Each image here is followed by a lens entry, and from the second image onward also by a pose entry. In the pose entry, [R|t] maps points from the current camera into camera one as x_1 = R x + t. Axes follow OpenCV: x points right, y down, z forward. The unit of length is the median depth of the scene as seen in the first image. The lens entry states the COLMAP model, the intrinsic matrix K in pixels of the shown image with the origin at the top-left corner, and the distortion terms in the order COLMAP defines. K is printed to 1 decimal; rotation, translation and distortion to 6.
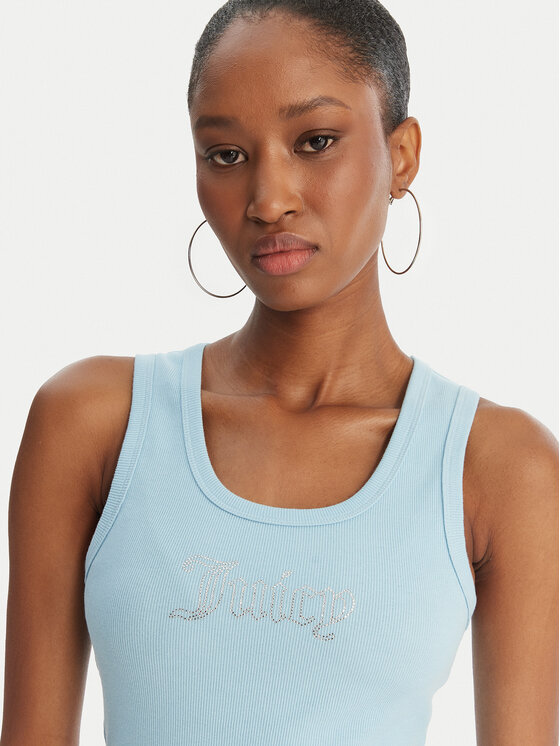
lens RADIAL K [[1106.2, 0, 280.0], [0, 1106.2, 373.0], [0, 0, 1]] dist [-0.002411, -0.016202]
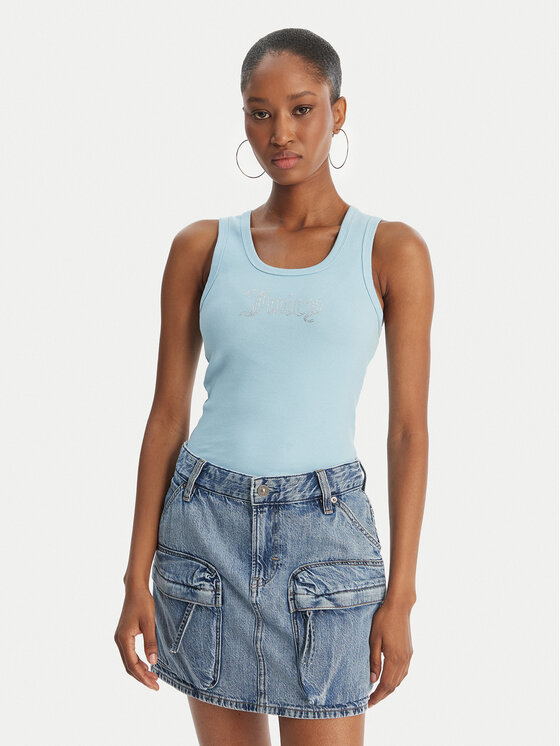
lens RADIAL K [[1106.2, 0, 280.0], [0, 1106.2, 373.0], [0, 0, 1]] dist [-0.002411, -0.016202]
pose [[0.994671, -0.007755, 0.102808, -0.249373], [-0.005562, 0.991678, 0.128619, 0.035291], [-0.102950, -0.128506, 0.986351, -1.304791]]
